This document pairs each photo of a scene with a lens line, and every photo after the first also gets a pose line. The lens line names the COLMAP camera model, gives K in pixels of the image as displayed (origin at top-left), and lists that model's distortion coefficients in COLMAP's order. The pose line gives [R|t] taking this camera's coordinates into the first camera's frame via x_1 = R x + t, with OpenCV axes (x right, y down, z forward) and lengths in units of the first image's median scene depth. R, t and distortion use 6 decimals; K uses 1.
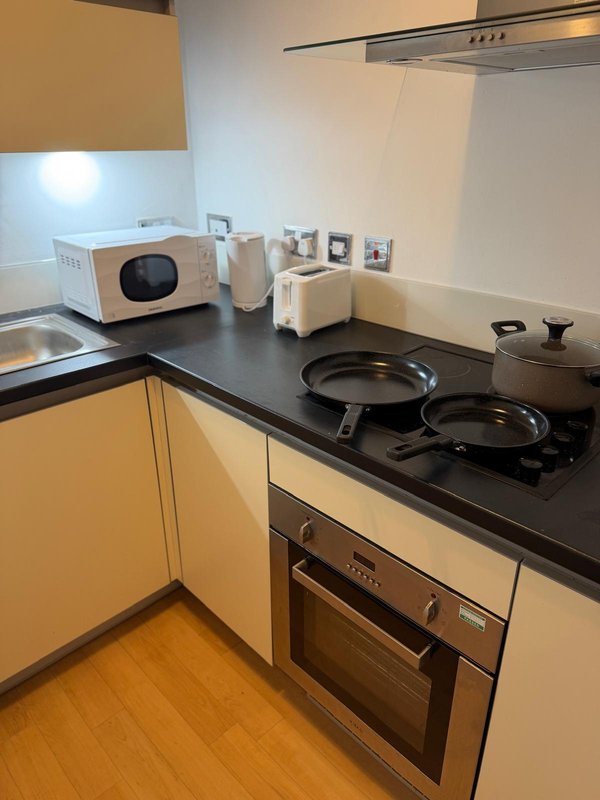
lens RADIAL K [[557.0, 0, 299.4], [0, 557.0, 407.3], [0, 0, 1]] dist [0.070711, -0.087051]
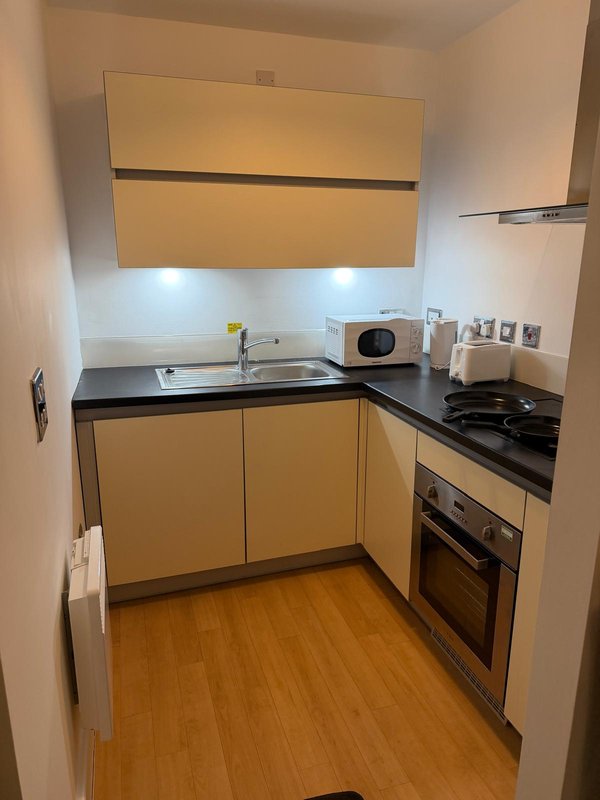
lens RADIAL K [[557.0, 0, 299.4], [0, 557.0, 407.3], [0, 0, 1]] dist [0.070711, -0.087051]
pose [[0.892335, 0.118677, -0.435493, 0.261389], [-0.192340, 0.972812, -0.129005, 0.203584], [0.408343, 0.198878, 0.890900, -0.484289]]
